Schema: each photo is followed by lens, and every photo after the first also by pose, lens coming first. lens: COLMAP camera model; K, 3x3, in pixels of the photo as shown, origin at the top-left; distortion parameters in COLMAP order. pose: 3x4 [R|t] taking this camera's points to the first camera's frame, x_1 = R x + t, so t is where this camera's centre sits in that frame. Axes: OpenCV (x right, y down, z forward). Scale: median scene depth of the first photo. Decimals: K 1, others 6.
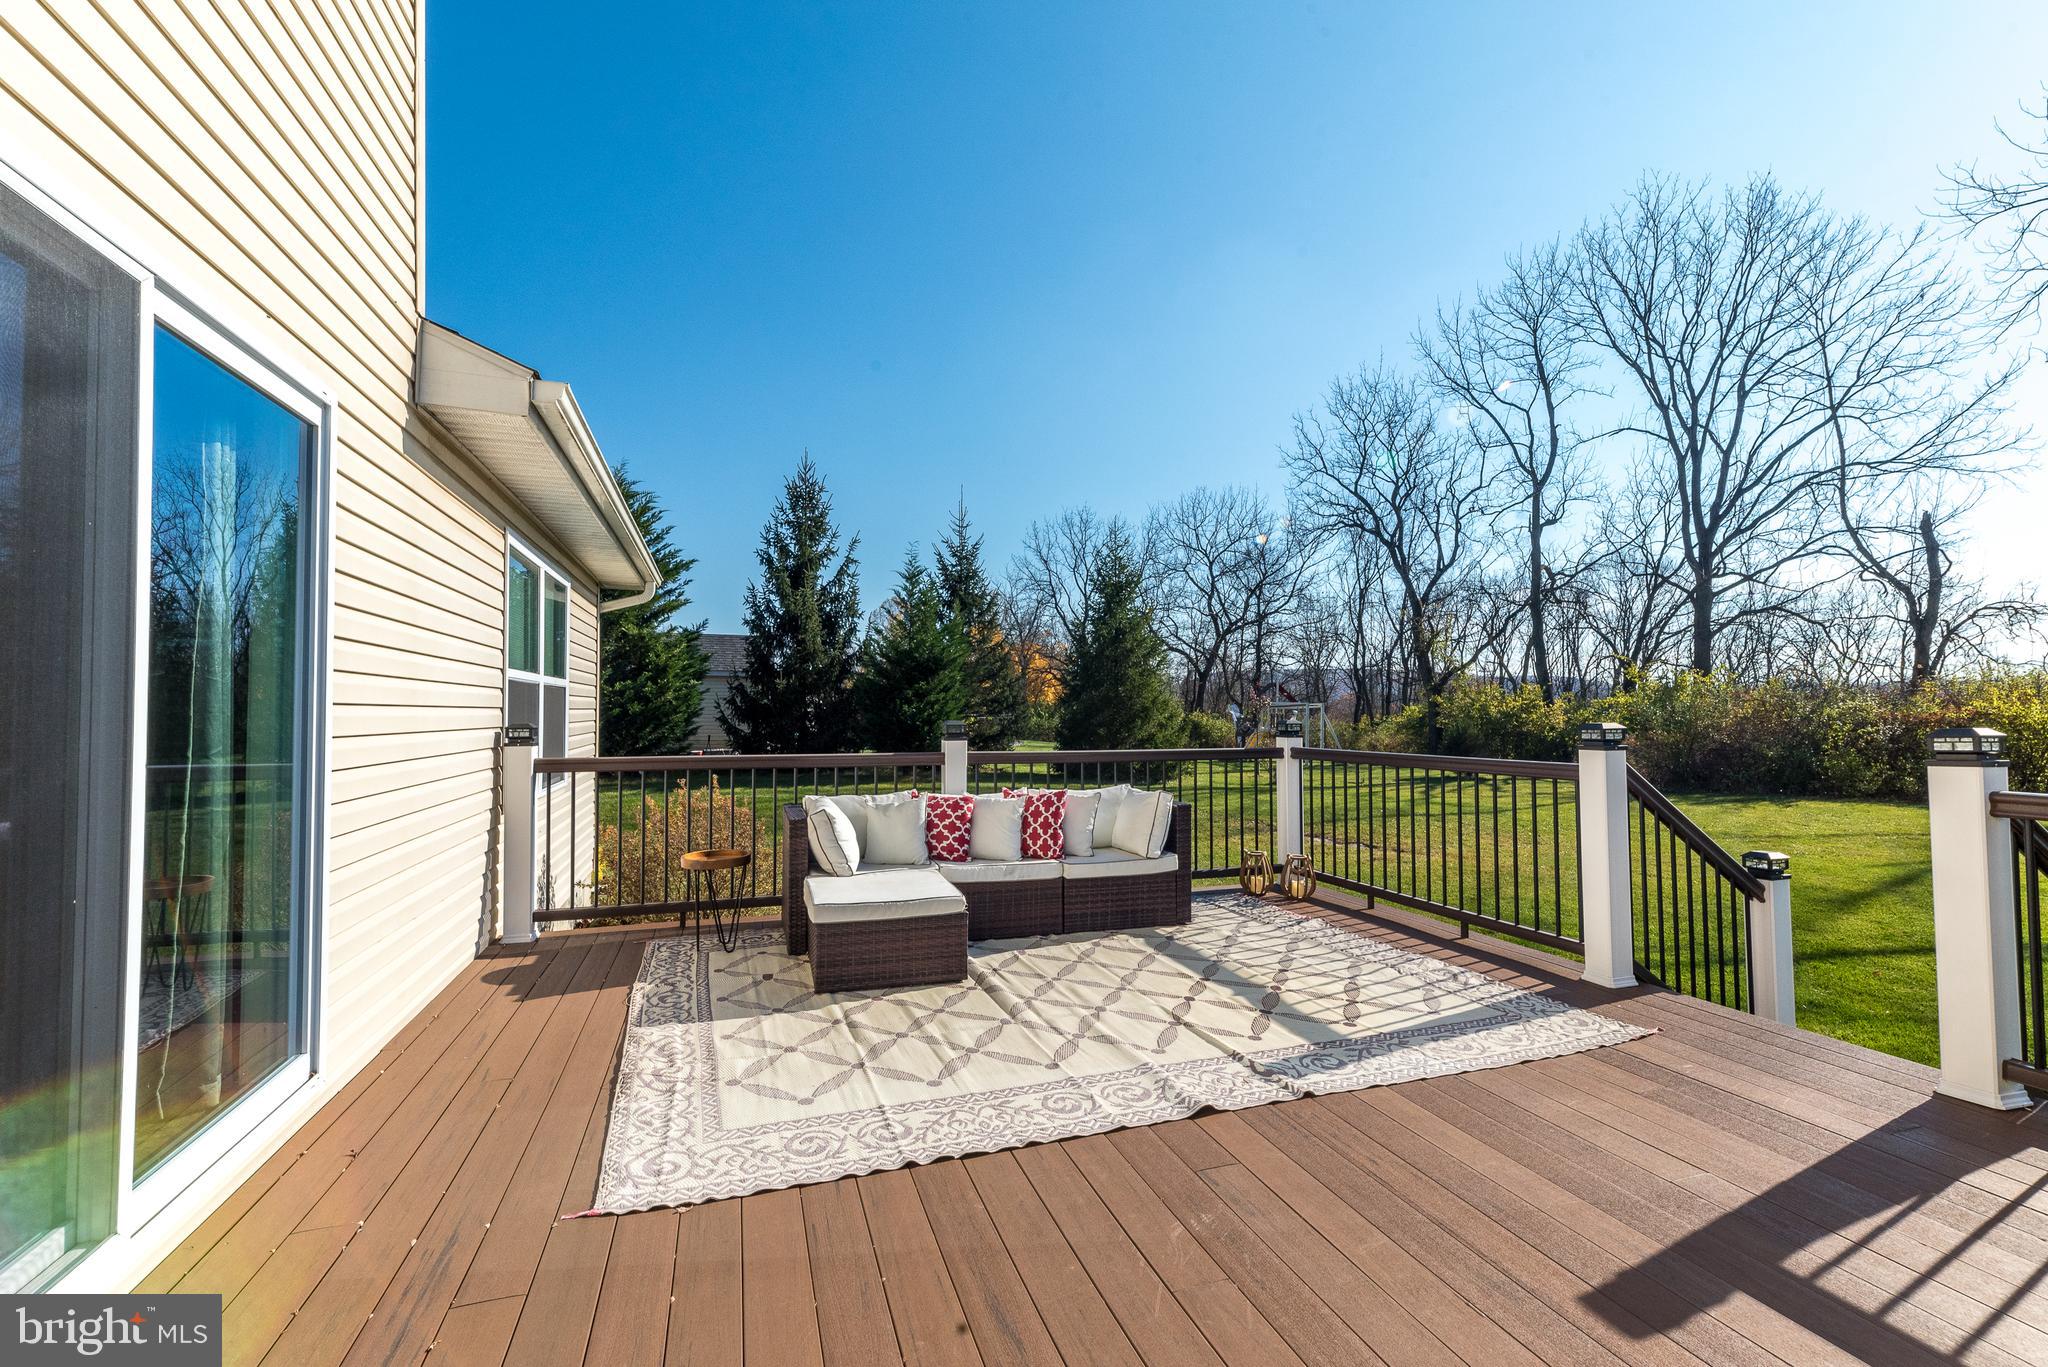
lens RADIAL K [[896.3, 0, 1024.3], [0, 896.3, 689.2], [0, 0, 1]] dist [0.005961, 0.000424]
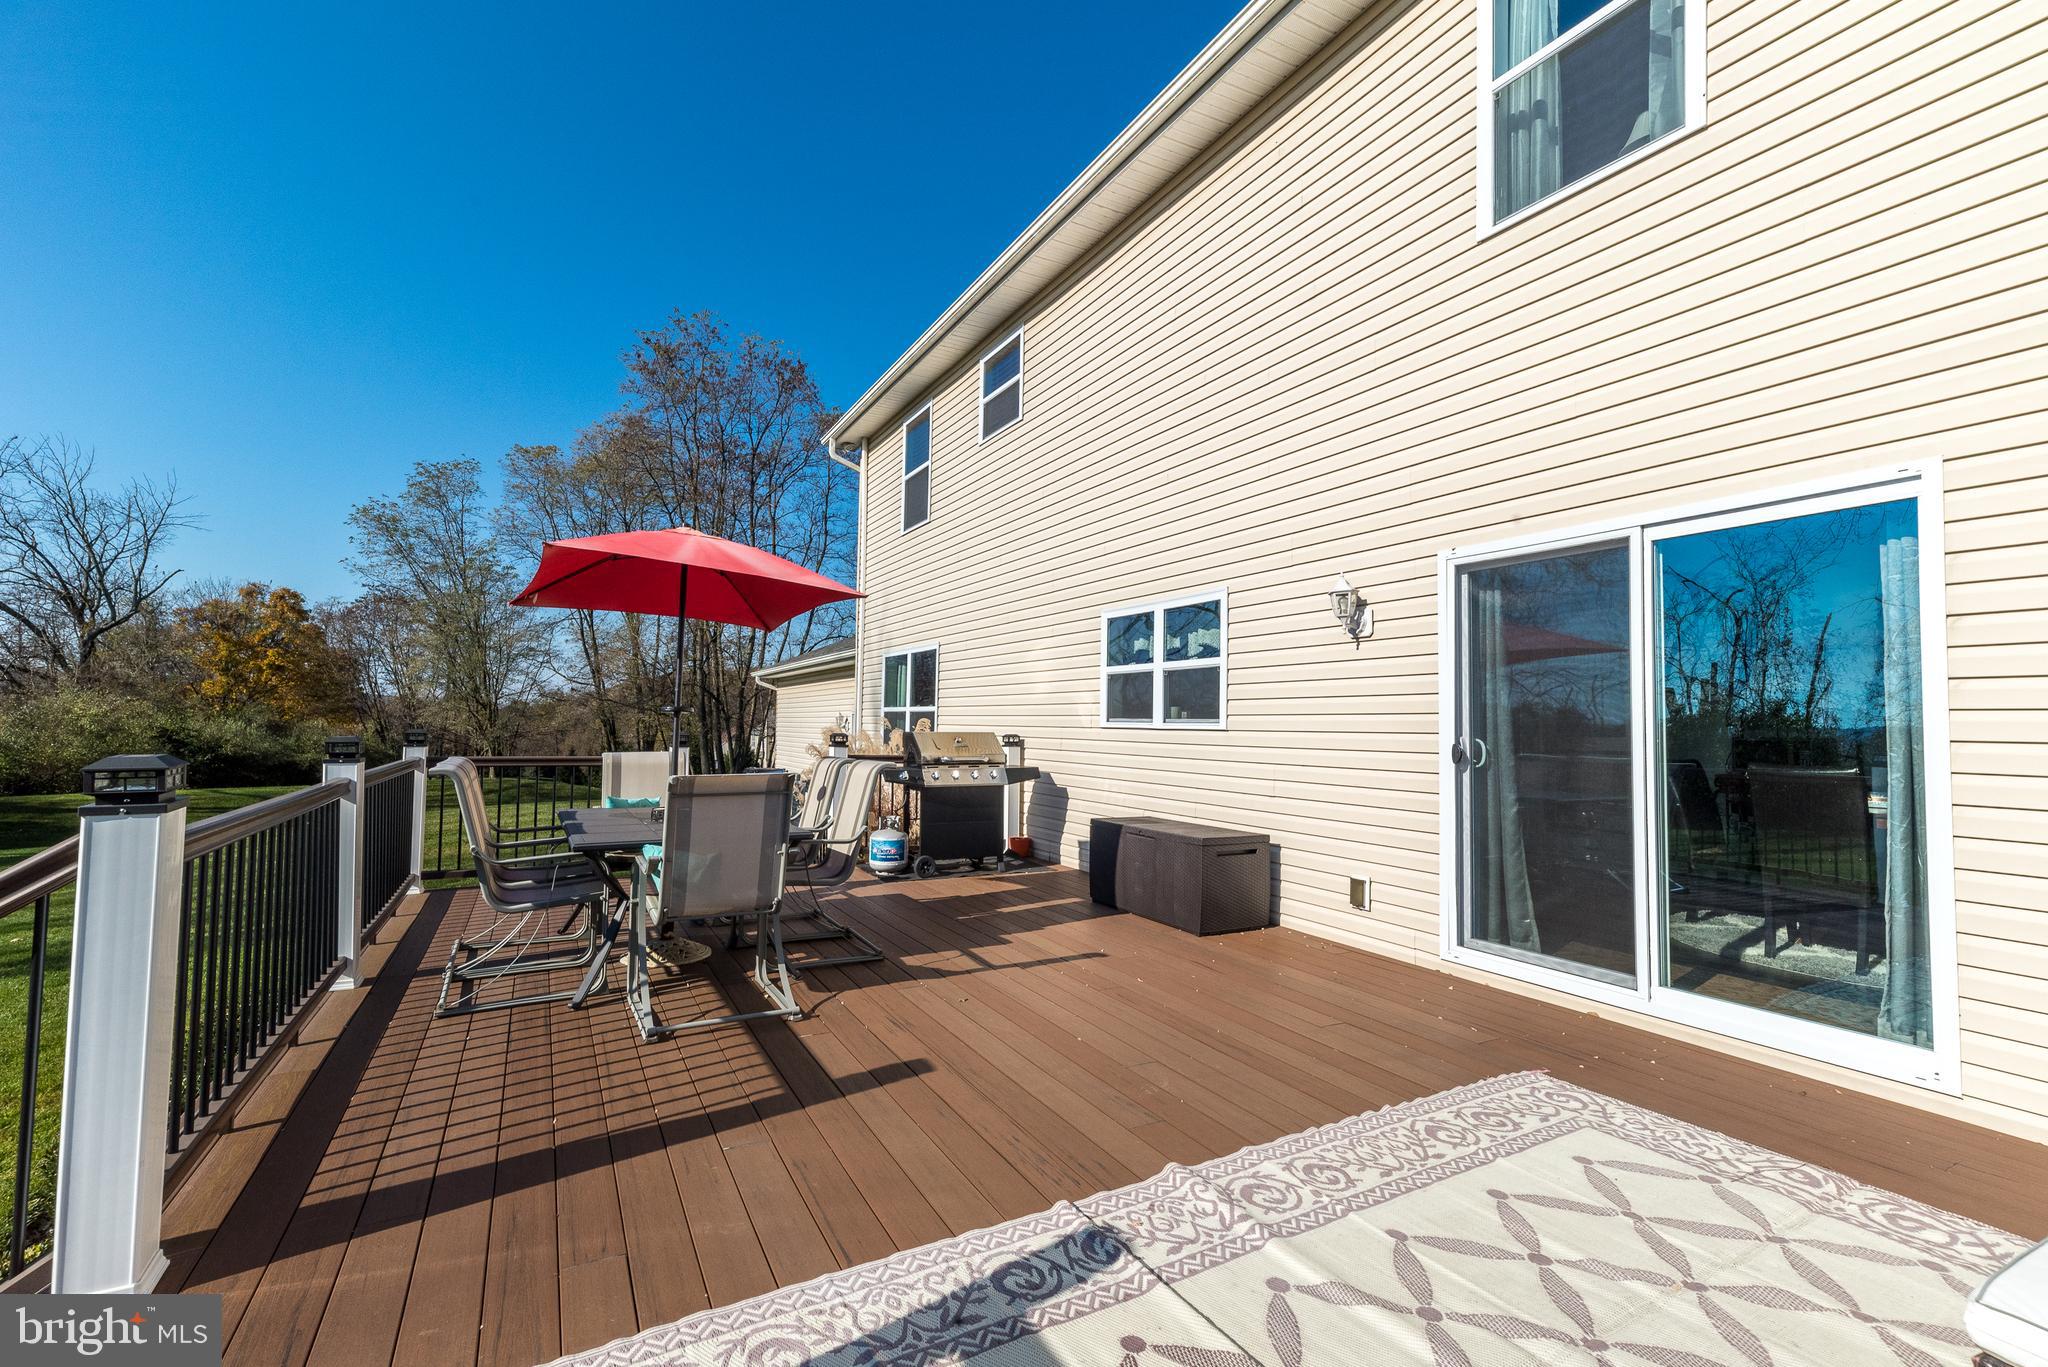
lens RADIAL K [[896.3, 0, 1024.3], [0, 896.3, 689.2], [0, 0, 1]] dist [0.005961, 0.000424]
pose [[-0.983420, -0.017830, -0.180463, 0.509889], [-0.006171, 0.997869, -0.064960, 0.032828], [0.181236, -0.062769, -0.981434, 1.849182]]
